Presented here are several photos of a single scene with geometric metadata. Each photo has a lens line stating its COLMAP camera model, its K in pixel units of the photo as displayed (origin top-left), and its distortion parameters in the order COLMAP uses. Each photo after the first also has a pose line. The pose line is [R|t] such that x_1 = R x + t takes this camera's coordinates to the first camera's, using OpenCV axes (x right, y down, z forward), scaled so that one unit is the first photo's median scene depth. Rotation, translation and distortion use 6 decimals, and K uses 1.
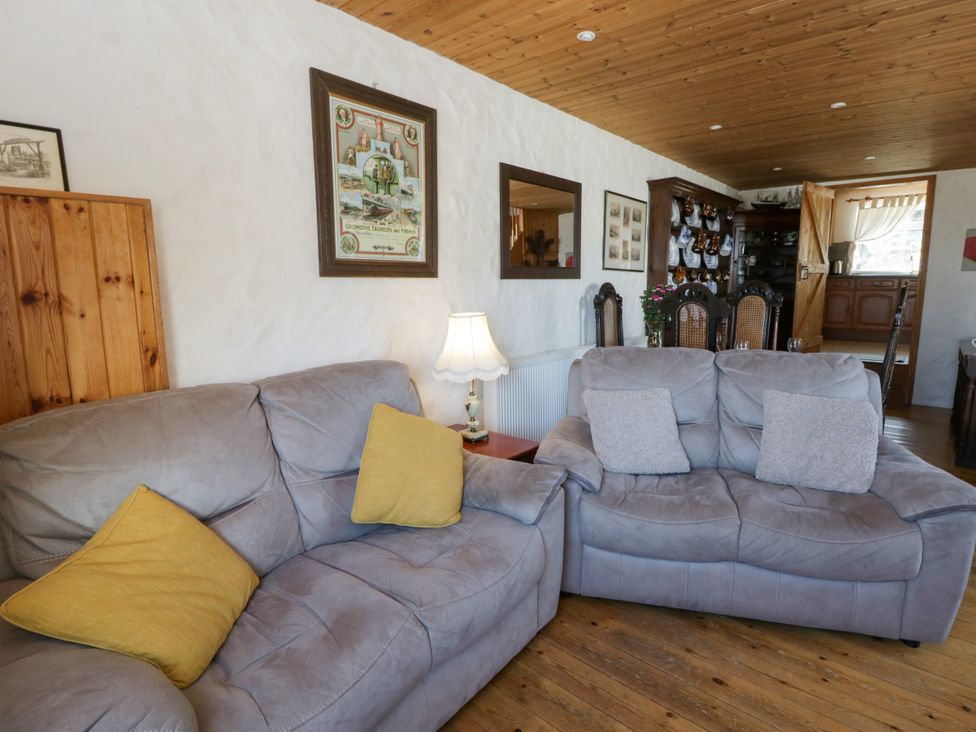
lens RADIAL K [[530.0, 0, 488.0], [0, 530.0, 366.0], [0, 0, 1]] dist [0.000132, -0.001164]
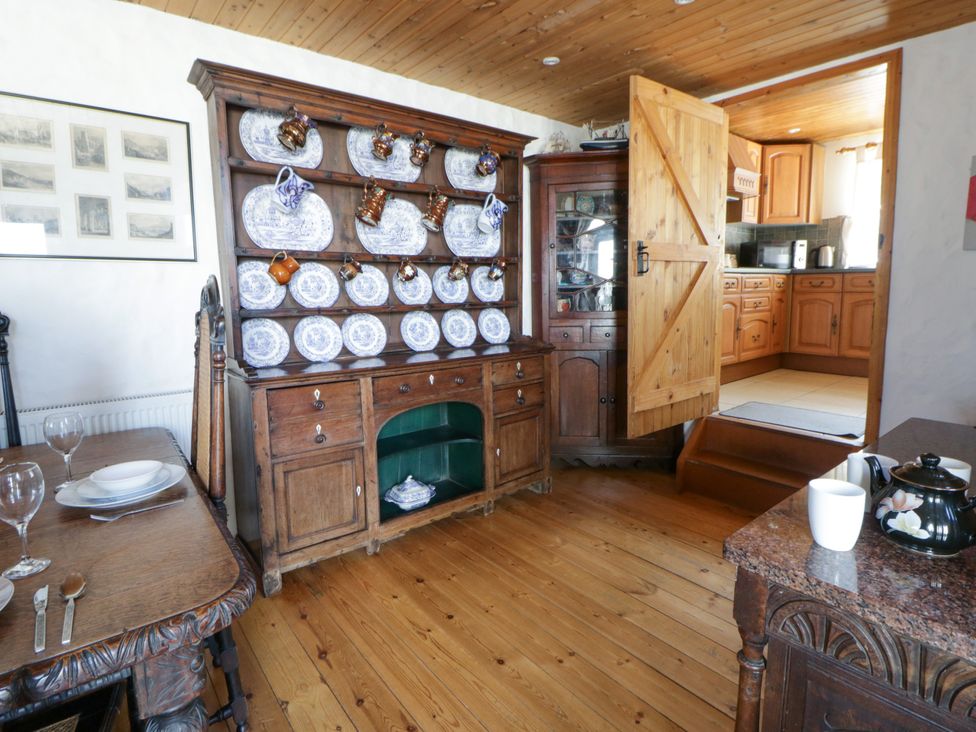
lens RADIAL K [[496.5, 0, 521.5], [0, 496.5, 355.6], [0, 0, 1]] dist [0.002332, -0.013499]
pose [[0.984134, 0.010802, -0.177099, 0.530418], [-0.015122, 0.999620, -0.023062, -0.064055], [0.176783, 0.025374, 0.983923, 0.462362]]
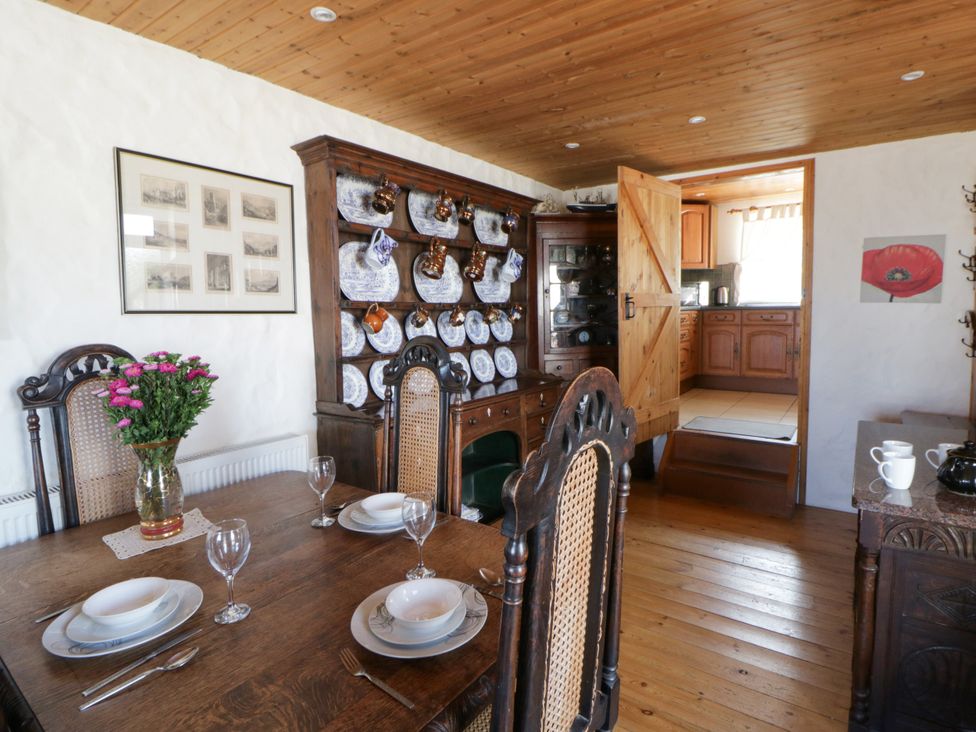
lens RADIAL K [[513.2, 0, 503.3], [0, 513.2, 359.8], [0, 0, 1]] dist [0.009378, -0.016570]
pose [[0.996439, -0.023268, 0.081041, 0.357560], [0.028251, 0.997745, -0.060891, -0.072377], [-0.079441, 0.062964, 0.994849, 0.364503]]
